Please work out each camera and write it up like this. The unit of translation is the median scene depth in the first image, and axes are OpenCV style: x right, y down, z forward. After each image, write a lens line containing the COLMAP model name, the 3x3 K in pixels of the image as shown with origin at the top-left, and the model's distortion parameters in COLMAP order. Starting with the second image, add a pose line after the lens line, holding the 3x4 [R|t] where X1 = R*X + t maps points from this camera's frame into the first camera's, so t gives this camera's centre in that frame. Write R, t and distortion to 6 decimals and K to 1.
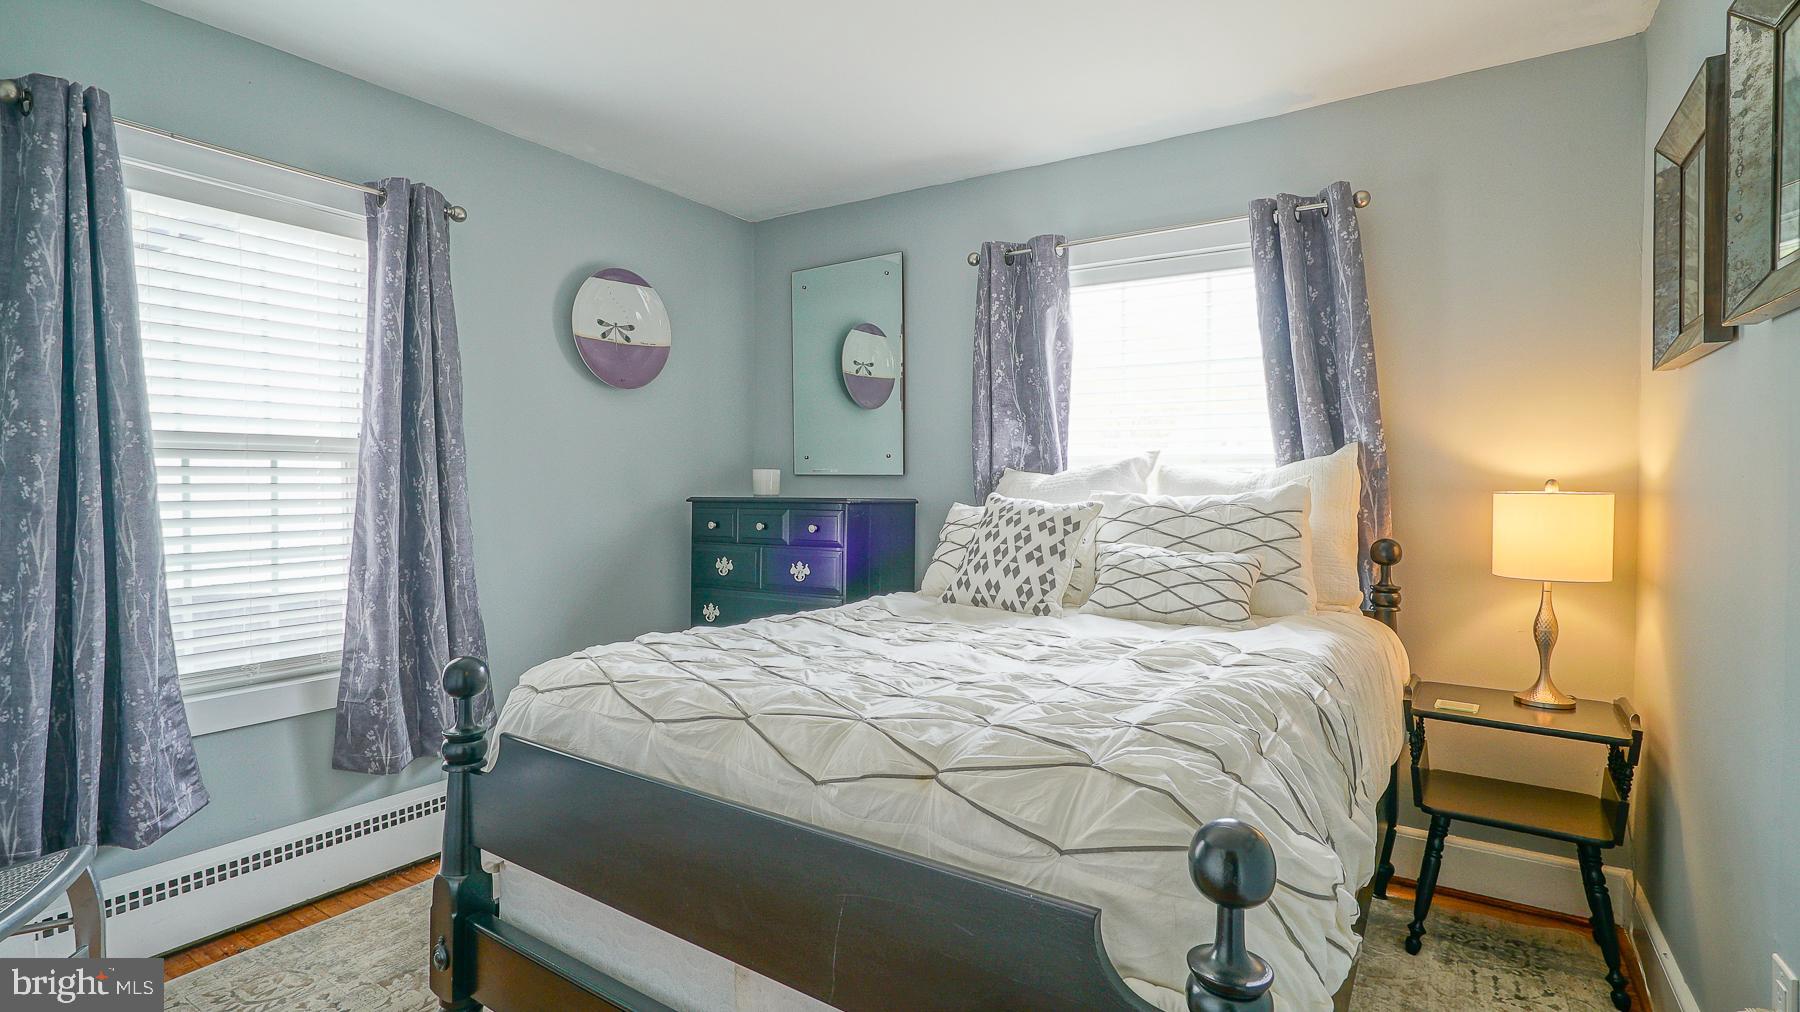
lens RADIAL K [[851.1, 0, 902.1], [0, 851.1, 503.6], [0, 0, 1]] dist [-0.002831, 0.000014]
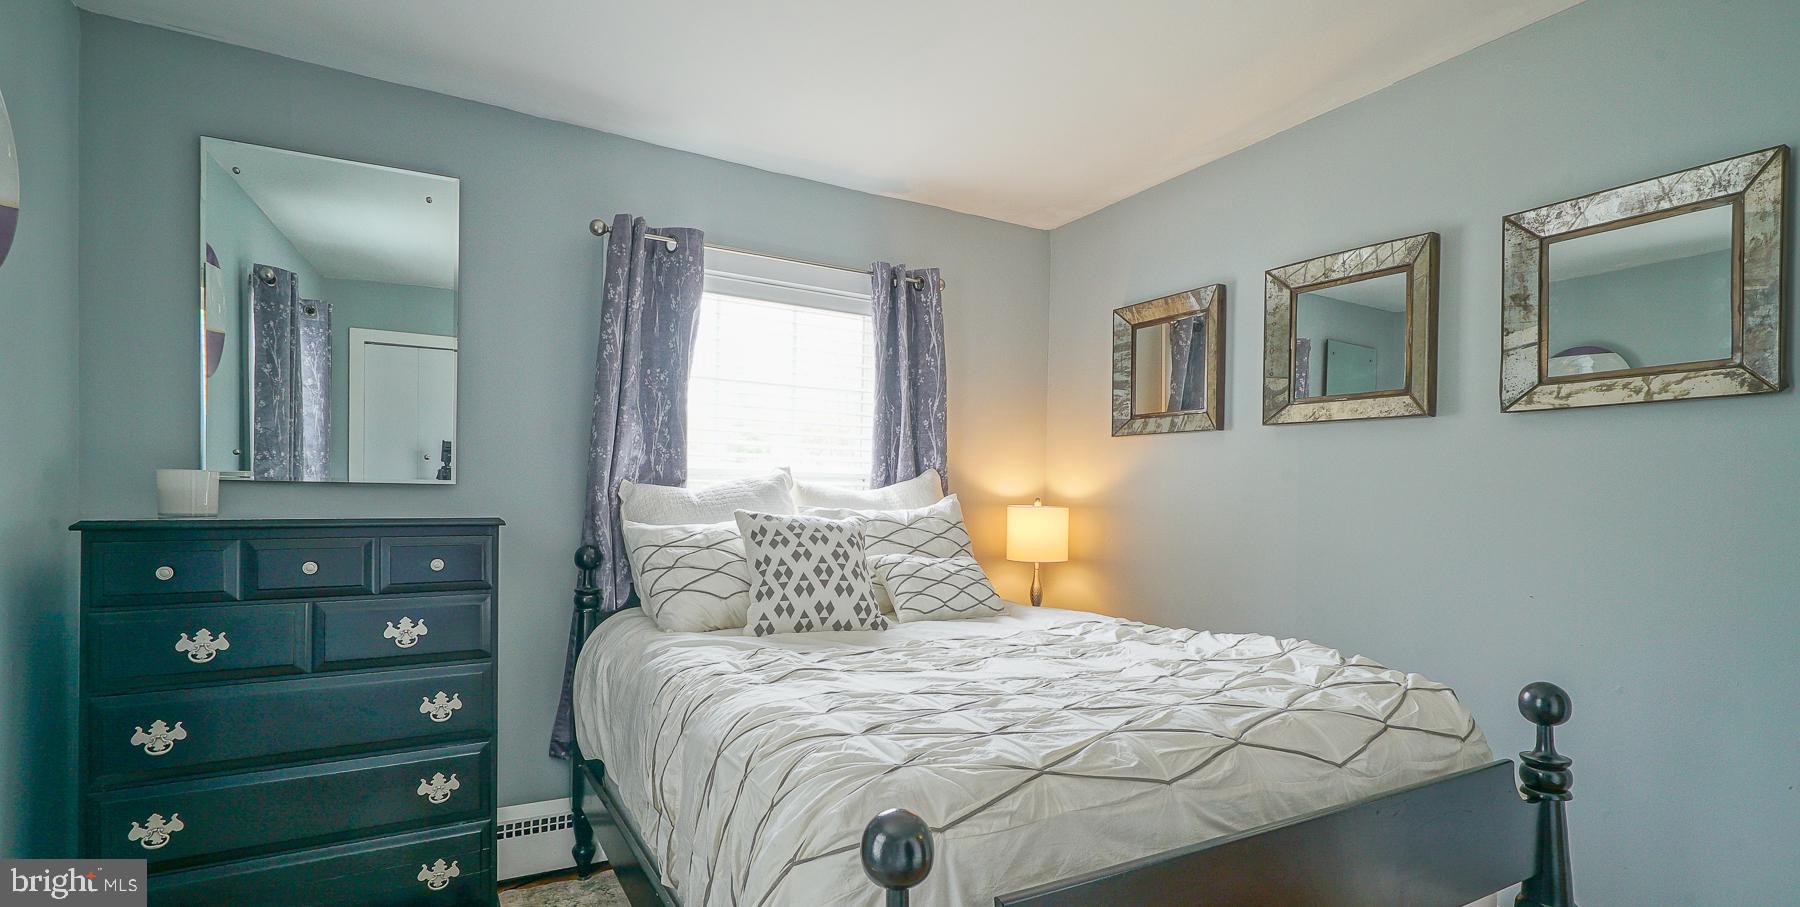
lens RADIAL K [[825.3, 0, 899.5], [0, 825.3, 511.0], [0, 0, 1]] dist [-0.002706, -0.000130]
pose [[0.449355, -0.009968, 0.893298, -0.652395], [0.012169, 0.999913, 0.005036, -0.014170], [-0.893270, 0.008607, 0.449438, 0.491112]]
